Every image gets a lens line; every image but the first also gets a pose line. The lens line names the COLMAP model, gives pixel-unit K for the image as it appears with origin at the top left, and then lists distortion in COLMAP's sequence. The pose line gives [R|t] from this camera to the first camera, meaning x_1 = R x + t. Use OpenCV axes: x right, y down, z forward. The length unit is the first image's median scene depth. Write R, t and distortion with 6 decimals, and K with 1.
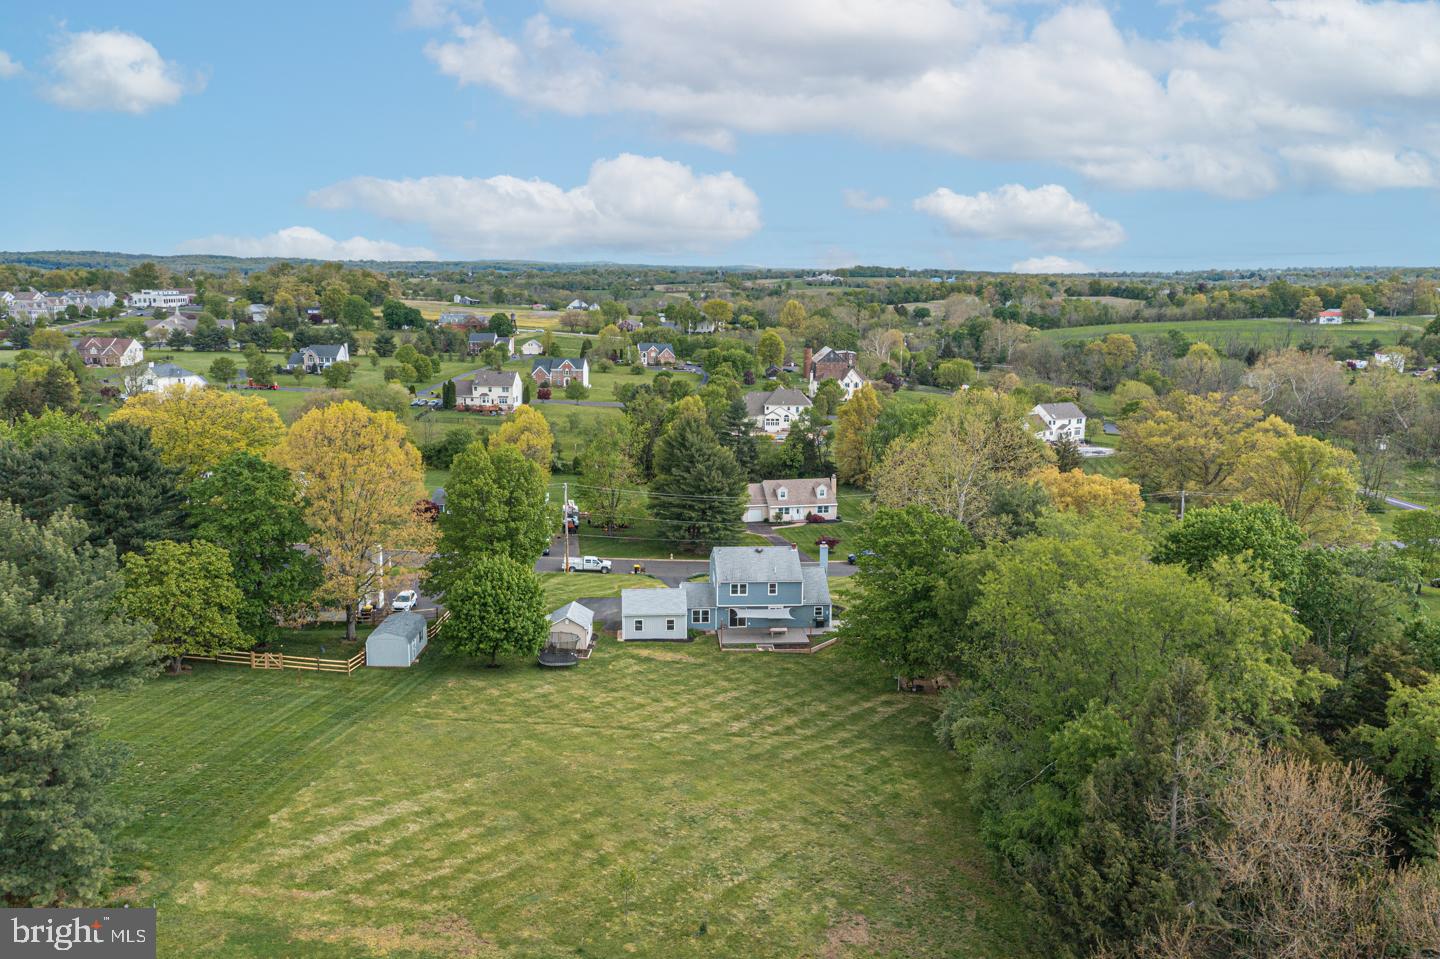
lens RADIAL K [[1135.5, 0, 710.3], [0, 1135.5, 488.3], [0, 0, 1]] dist [0.007959, 0.014160]
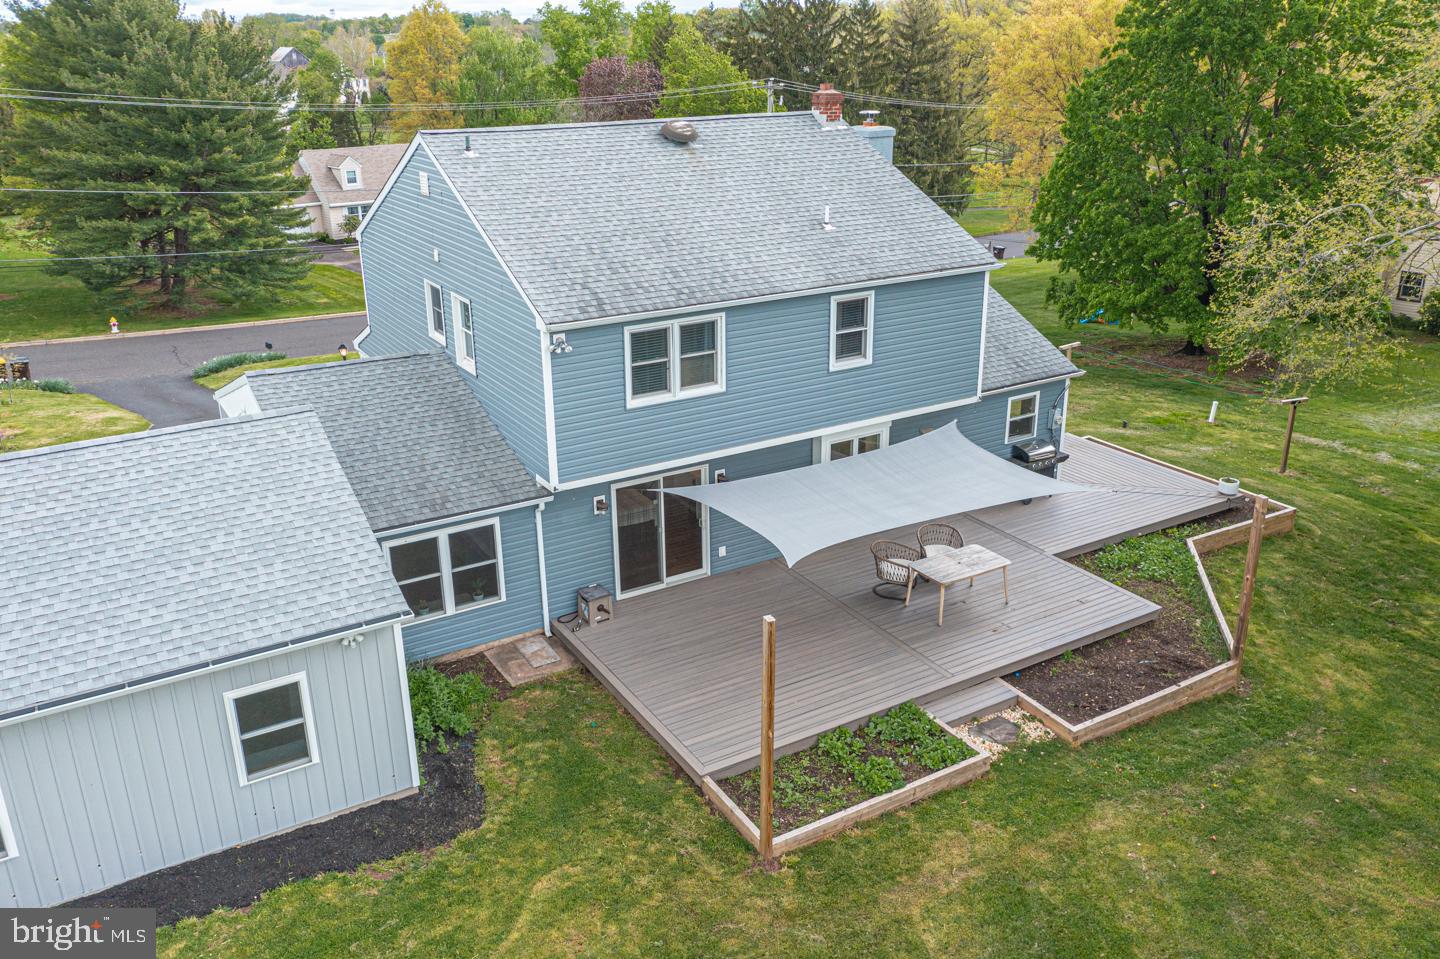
lens RADIAL K [[1135.5, 0, 710.3], [0, 1135.5, 488.3], [0, 0, 1]] dist [0.007959, 0.014160]
pose [[0.889785, -0.181637, 0.418677, -0.039570], [0.097357, 0.971815, 0.214704, 0.075102], [-0.445874, -0.150279, 0.882390, 0.879424]]
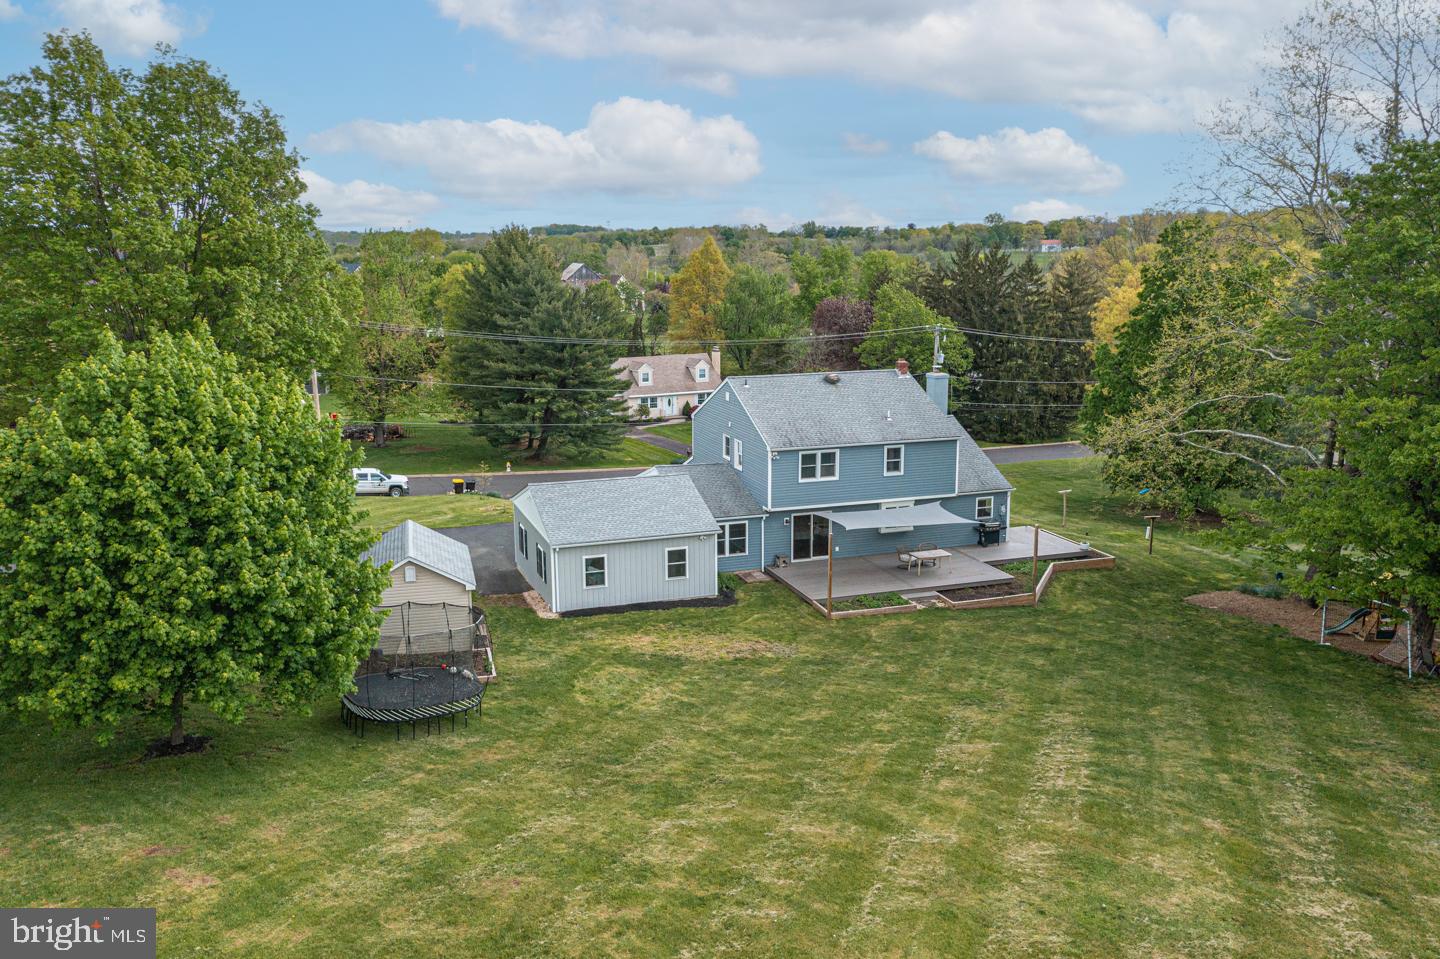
lens RADIAL K [[1147.3, 0, 713.1], [0, 1147.3, 475.4], [0, 0, 1]] dist [0.015963, 0.008187]
pose [[0.964472, -0.061199, 0.257000, -0.120180], [0.057088, 0.998094, 0.023433, 0.082687], [-0.257944, -0.007929, 0.966127, 0.627019]]
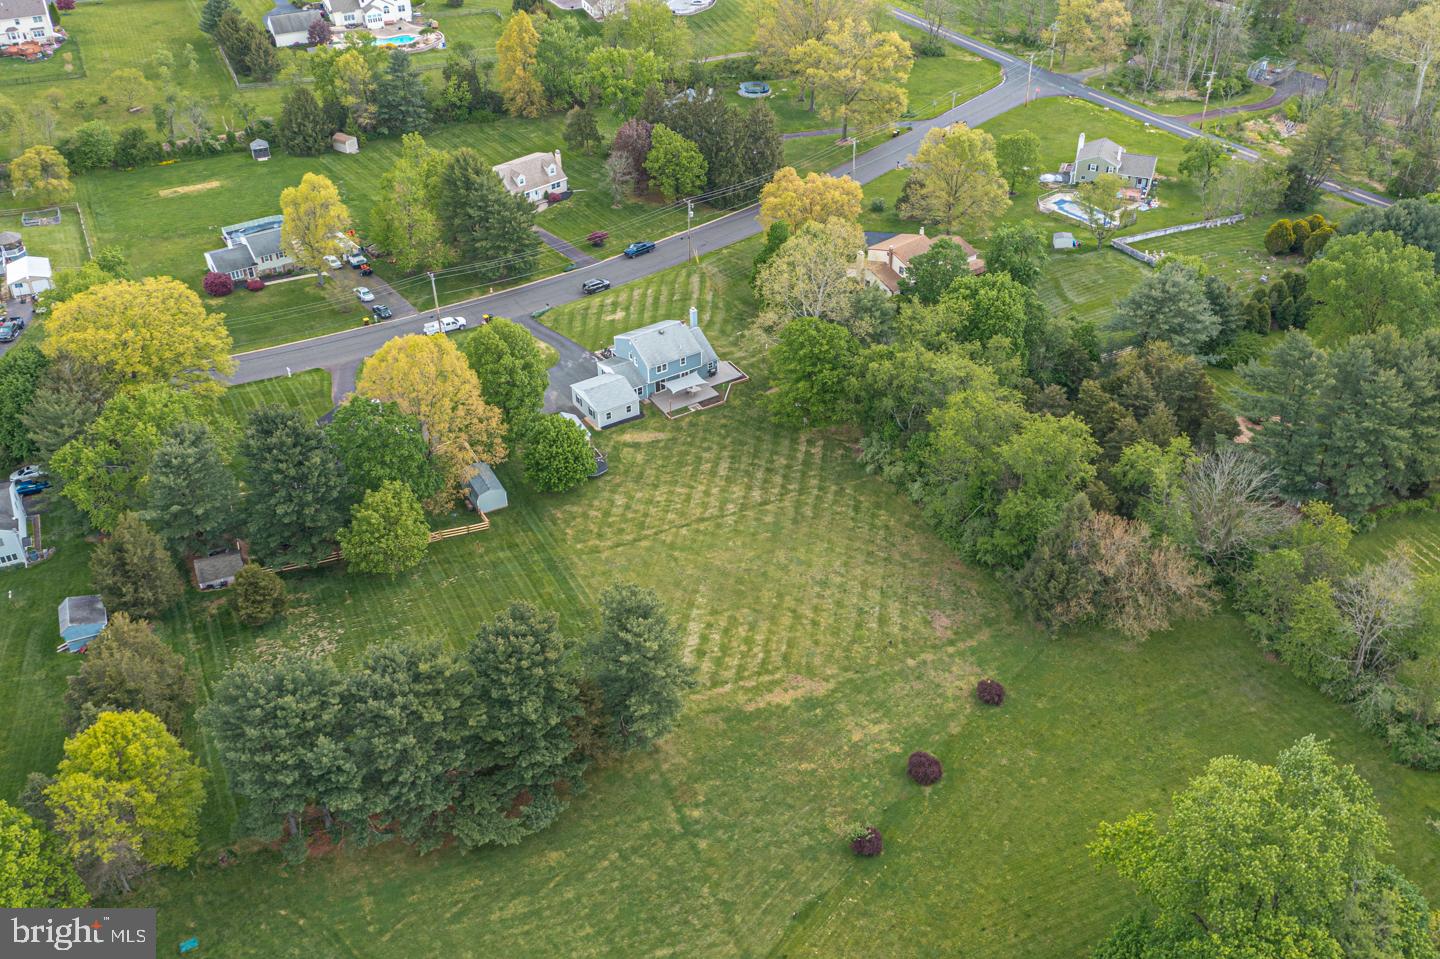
lens RADIAL K [[1340.7, 0, 720.0], [0, 1340.7, 479.5], [0, 0, 1]] dist [0.014297, 0.015024]
pose [[0.881385, -0.291572, 0.371680, -0.575847], [0.096235, 0.881117, 0.463002, -0.557766], [-0.462493, -0.372314, 0.804663, -0.414589]]
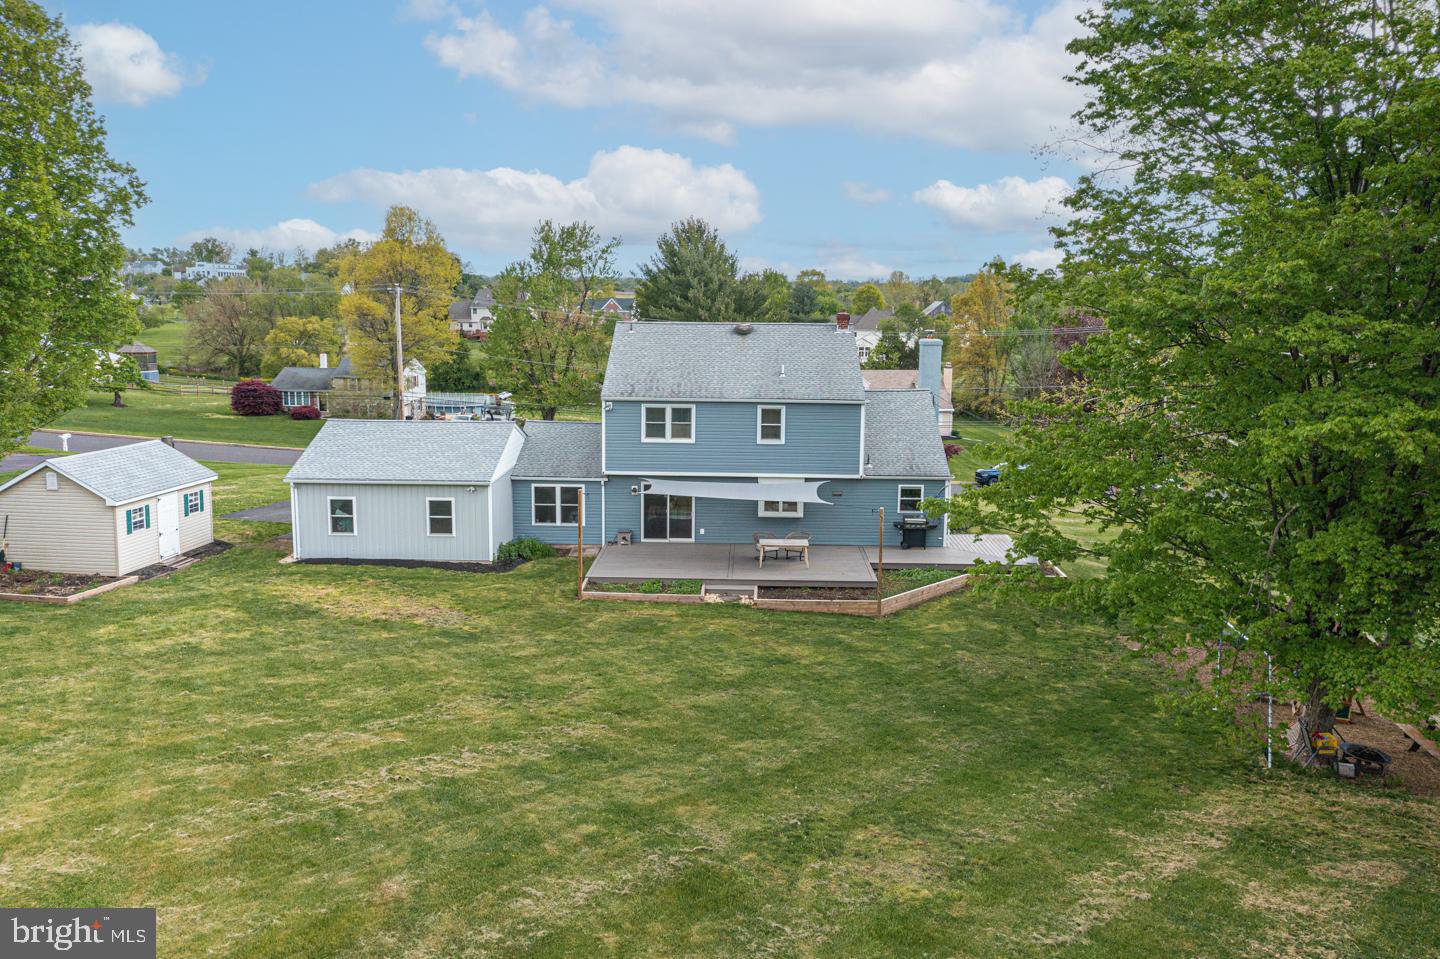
lens RADIAL K [[1147.3, 0, 713.1], [0, 1147.3, 475.4], [0, 0, 1]] dist [0.015963, 0.008187]
pose [[0.995983, 0.018904, -0.087530, 0.069370], [-0.021224, 0.999445, -0.025660, 0.115264], [0.086996, 0.027414, 0.995831, 0.684665]]
